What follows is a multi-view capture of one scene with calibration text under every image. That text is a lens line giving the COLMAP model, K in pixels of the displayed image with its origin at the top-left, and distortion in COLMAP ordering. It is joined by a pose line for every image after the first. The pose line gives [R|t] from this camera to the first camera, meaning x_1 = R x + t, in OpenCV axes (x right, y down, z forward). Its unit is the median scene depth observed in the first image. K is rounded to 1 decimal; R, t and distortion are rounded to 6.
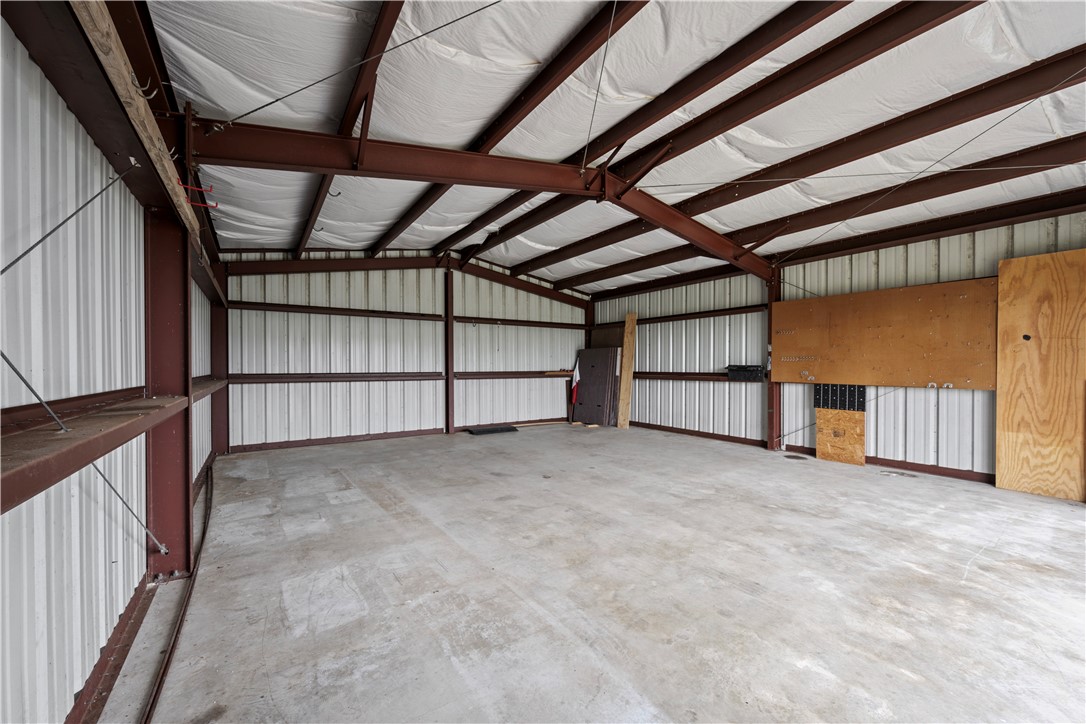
lens RADIAL K [[428.2, 0, 549.2], [0, 428.2, 368.6], [0, 0, 1]] dist [-0.001404, 0.000767]
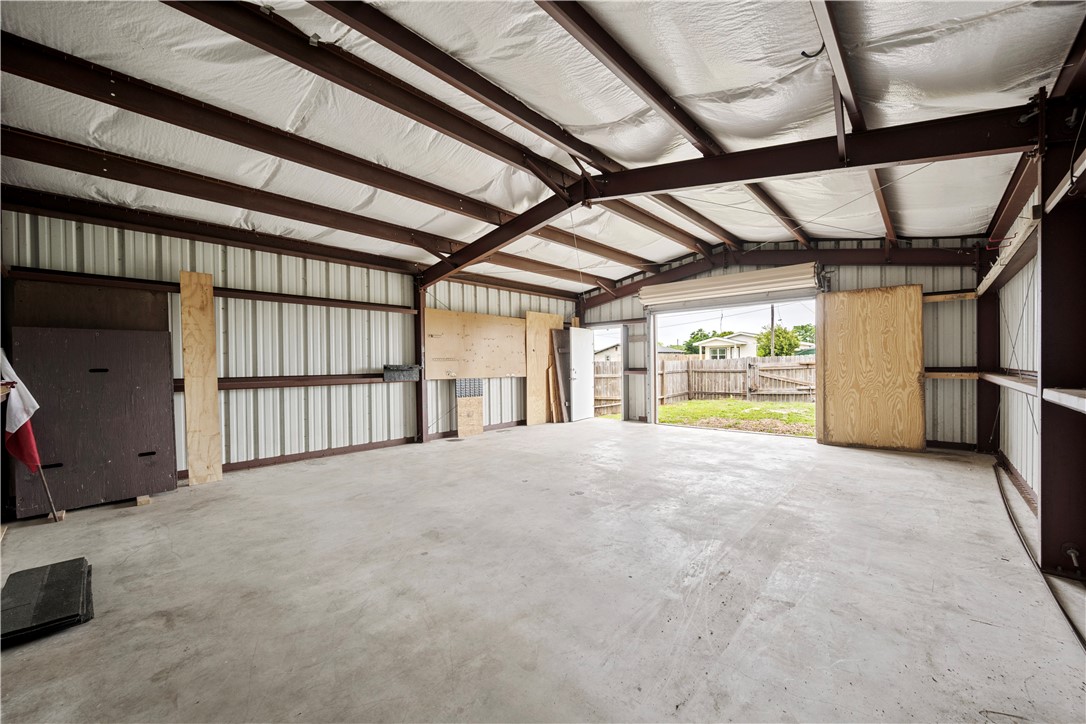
lens RADIAL K [[428.2, 0, 547.9], [0, 428.2, 362.9], [0, 0, 1]] dist [-0.001404, 0.000767]
pose [[-0.235266, -0.005005, 0.971918, -0.571244], [0.009337, 0.999929, 0.007409, -0.016508], [-0.971886, 0.010817, -0.235203, 0.878157]]
